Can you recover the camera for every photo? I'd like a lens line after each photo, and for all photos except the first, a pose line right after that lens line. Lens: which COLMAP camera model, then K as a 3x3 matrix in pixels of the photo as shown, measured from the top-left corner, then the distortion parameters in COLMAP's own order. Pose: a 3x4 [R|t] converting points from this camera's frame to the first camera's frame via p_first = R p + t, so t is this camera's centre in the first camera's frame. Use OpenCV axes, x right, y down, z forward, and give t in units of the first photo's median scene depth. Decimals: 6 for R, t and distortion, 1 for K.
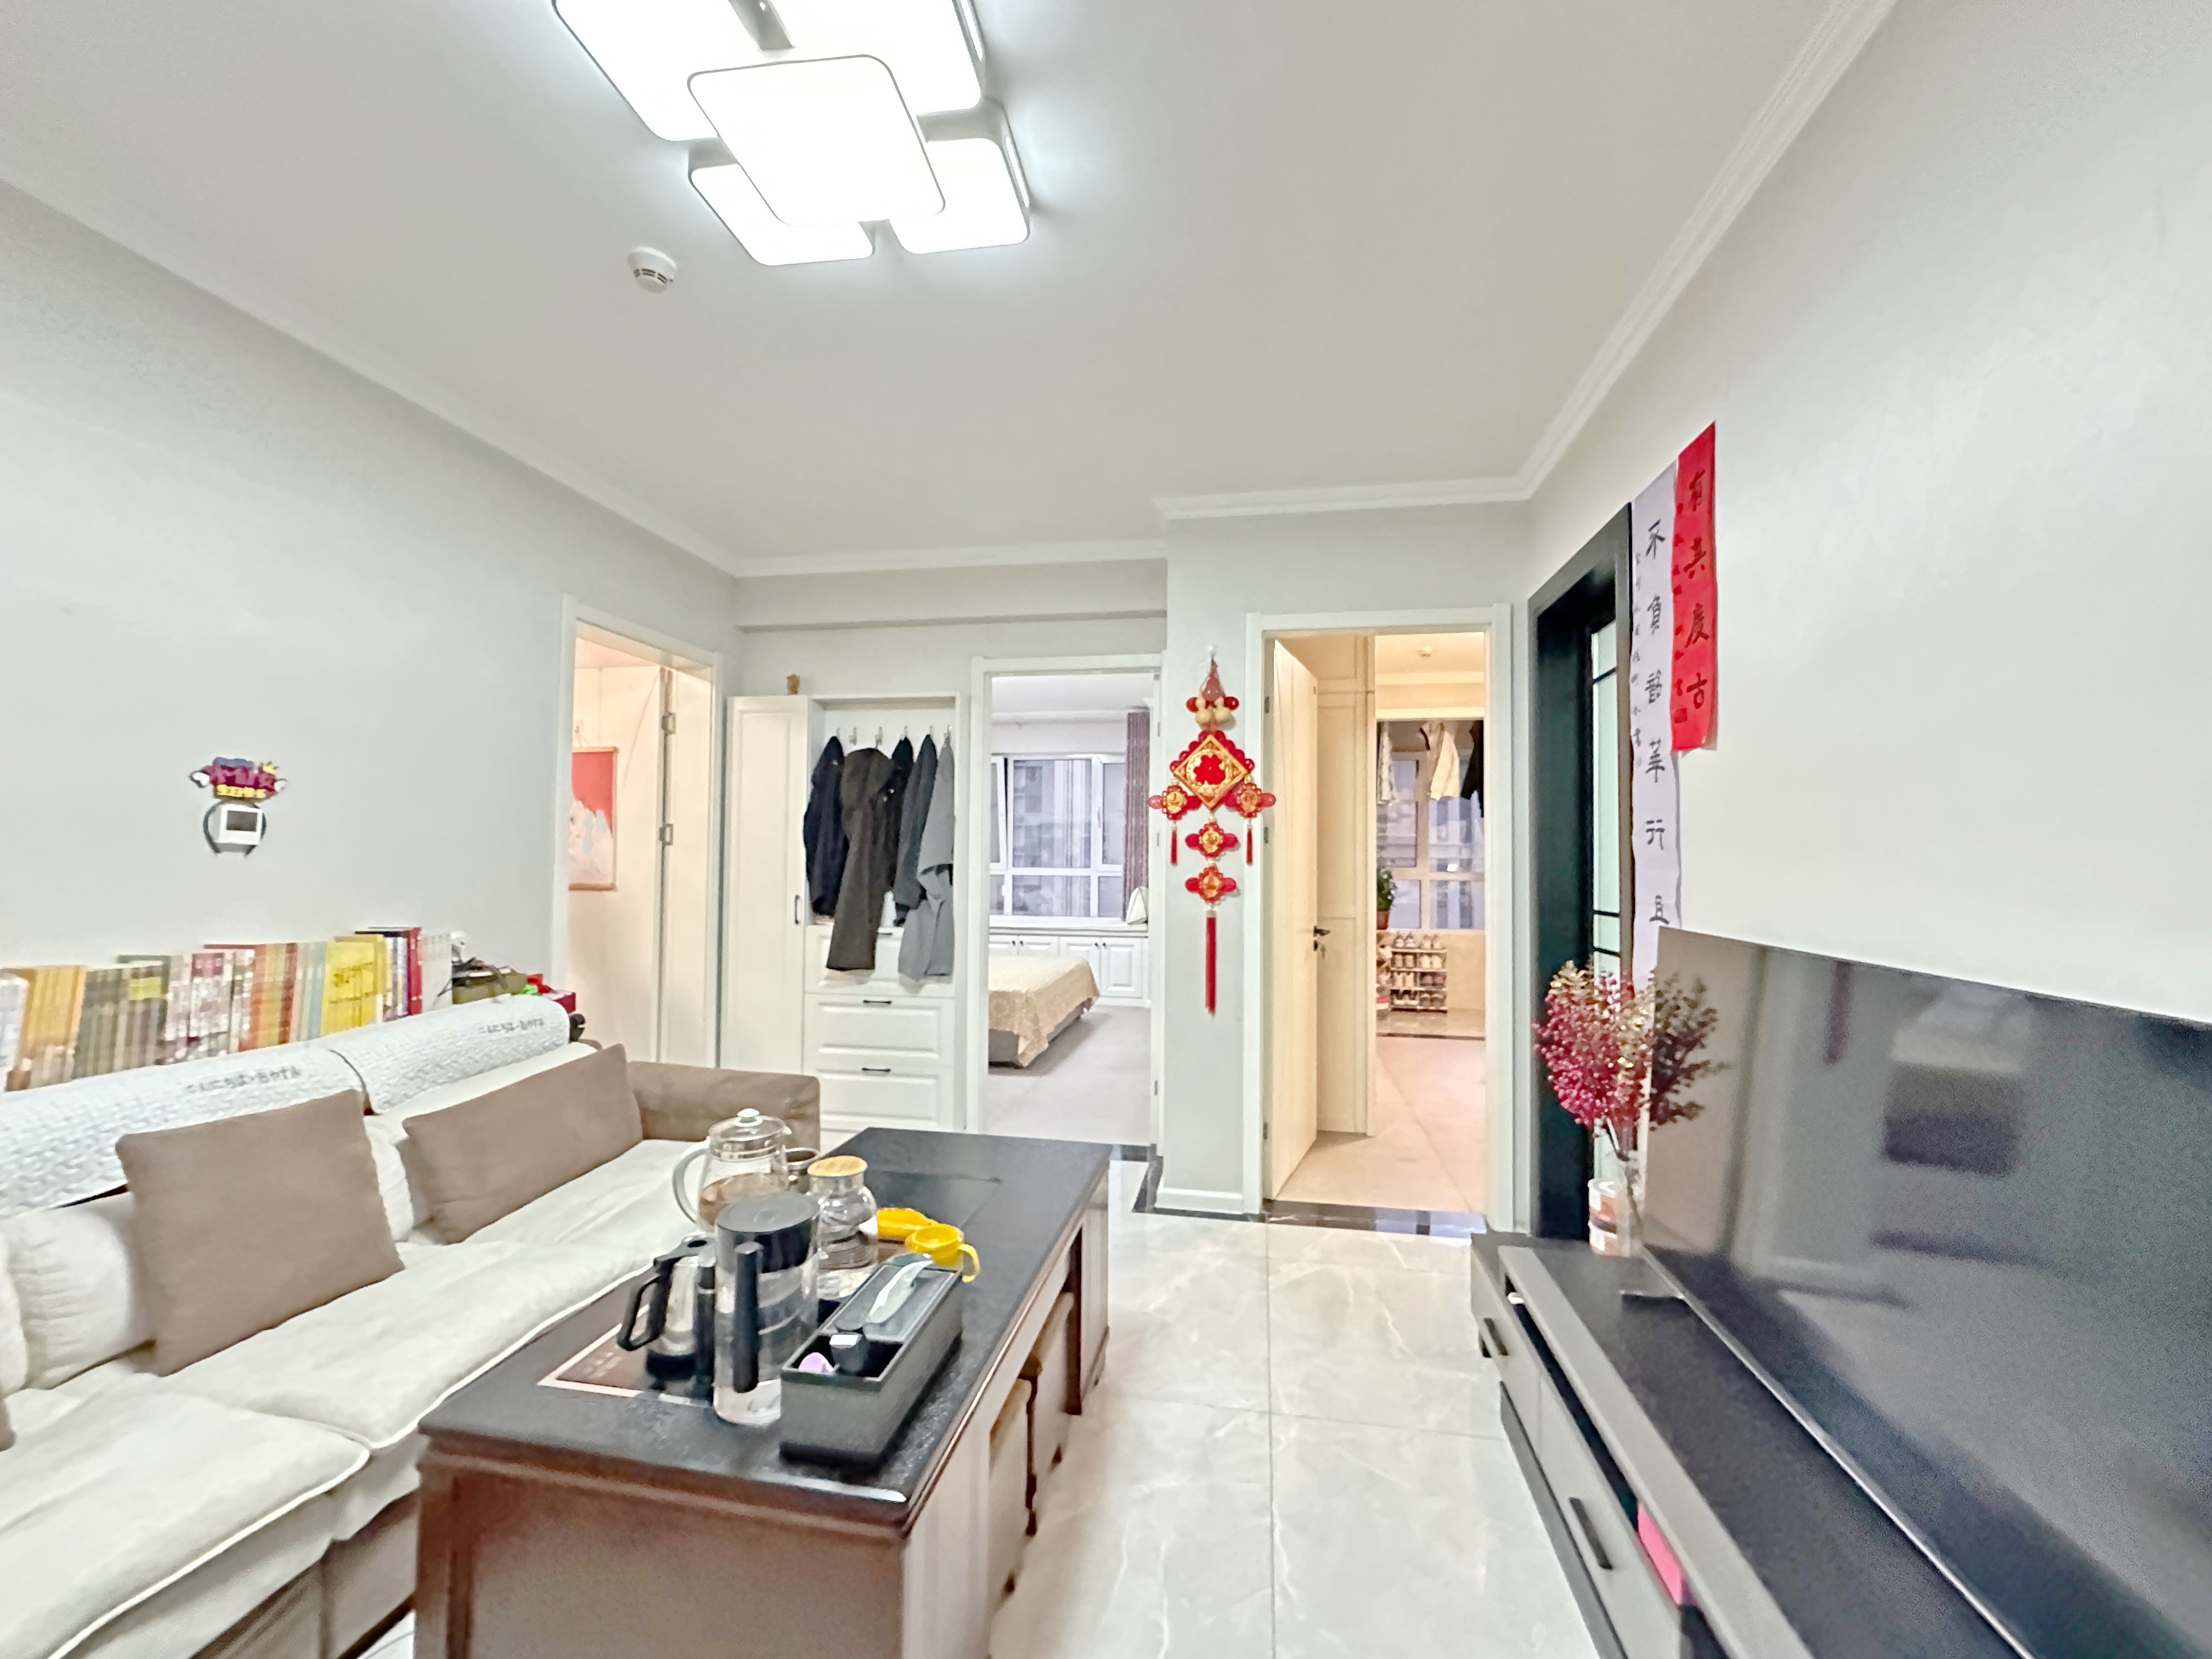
lens RADIAL K [[881.8, 0, 1108.1], [0, 881.8, 839.5], [0, 0, 1]] dist [-0.000734, 0.000001]
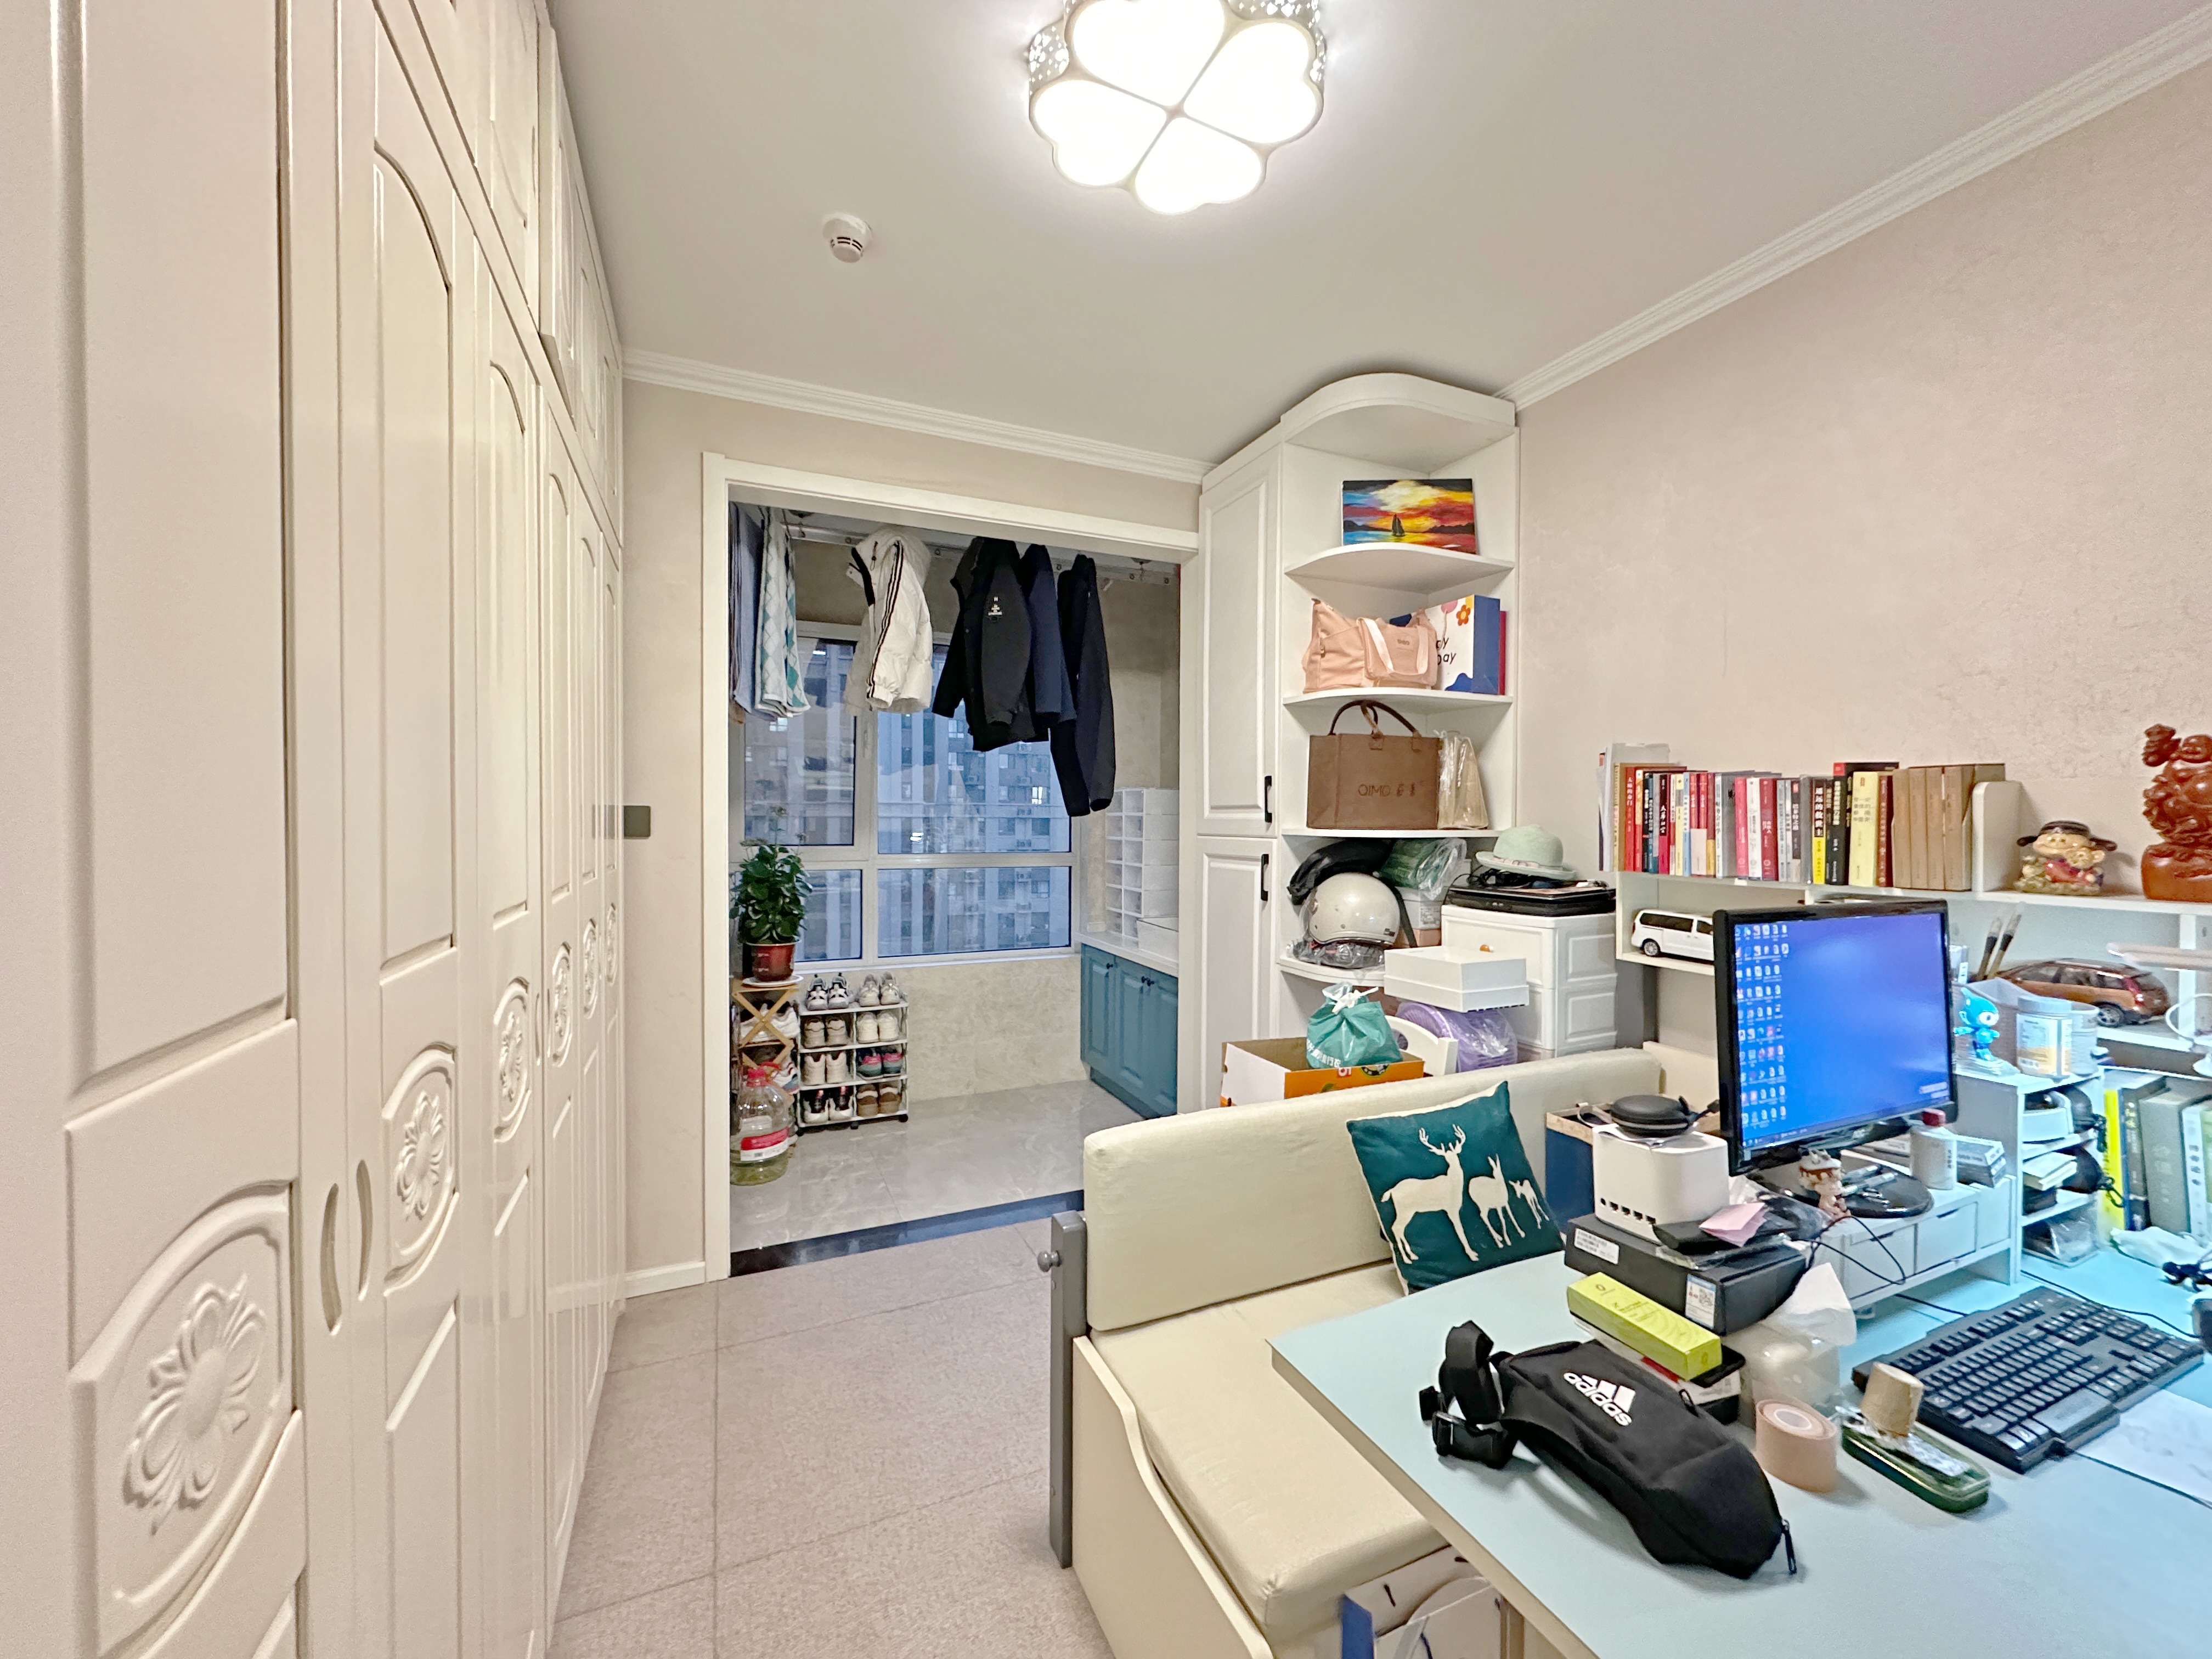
lens RADIAL K [[881.8, 0, 1114.9], [0, 881.8, 825.0], [0, 0, 1]] dist [-0.000734, 0.000001]
pose [[0.829804, -0.007019, 0.558011, 0.191902], [-0.010182, 0.999564, 0.027715, 0.003570], [-0.557962, -0.028680, 0.829371, 0.492456]]
